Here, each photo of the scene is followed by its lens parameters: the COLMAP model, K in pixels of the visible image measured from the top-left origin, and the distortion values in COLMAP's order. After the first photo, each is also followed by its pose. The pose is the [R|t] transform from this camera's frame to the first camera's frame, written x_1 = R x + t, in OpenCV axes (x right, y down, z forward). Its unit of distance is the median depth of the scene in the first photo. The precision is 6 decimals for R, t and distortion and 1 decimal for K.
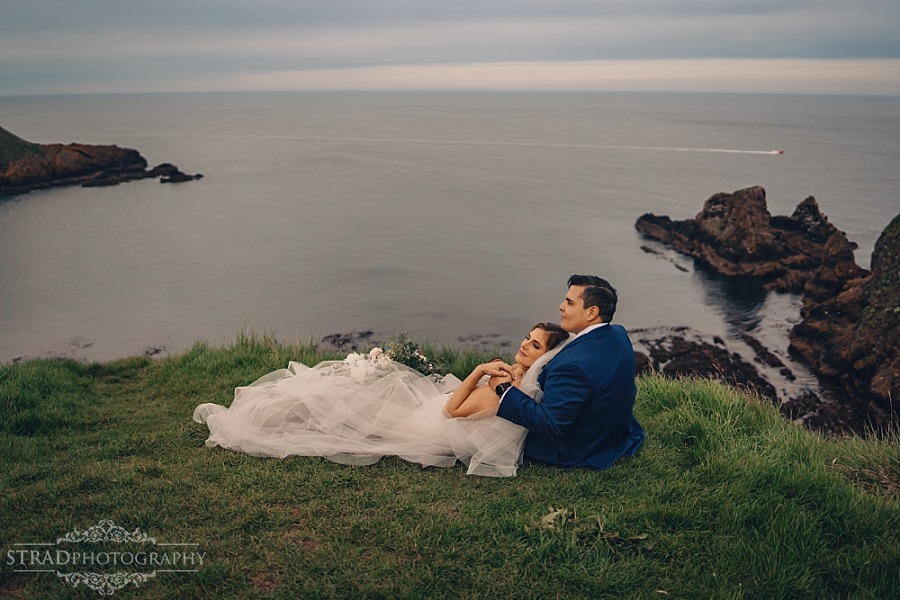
lens RADIAL K [[899.8, 0, 449.5], [0, 899.8, 302.6], [0, 0, 1]] dist [-0.077013, 0.000000]
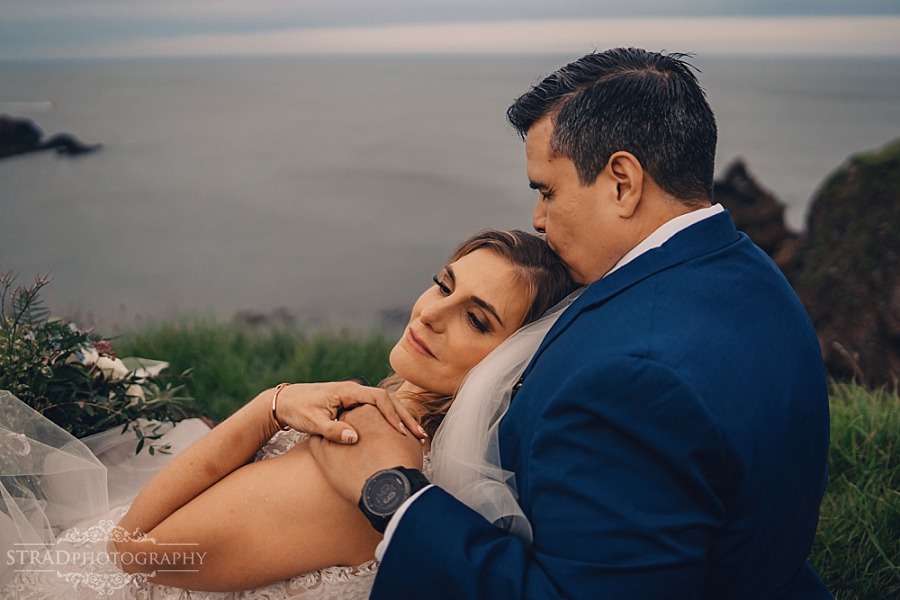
lens RADIAL K [[899.8, 0, 450.2], [0, 899.8, 299.5], [0, 0, 1]] dist [-0.077013, 0.000000]
pose [[0.996467, -0.033666, 0.076940, 0.066011], [0.031765, 0.999162, 0.025795, 0.034326], [-0.077744, -0.023260, 0.996702, 0.716877]]
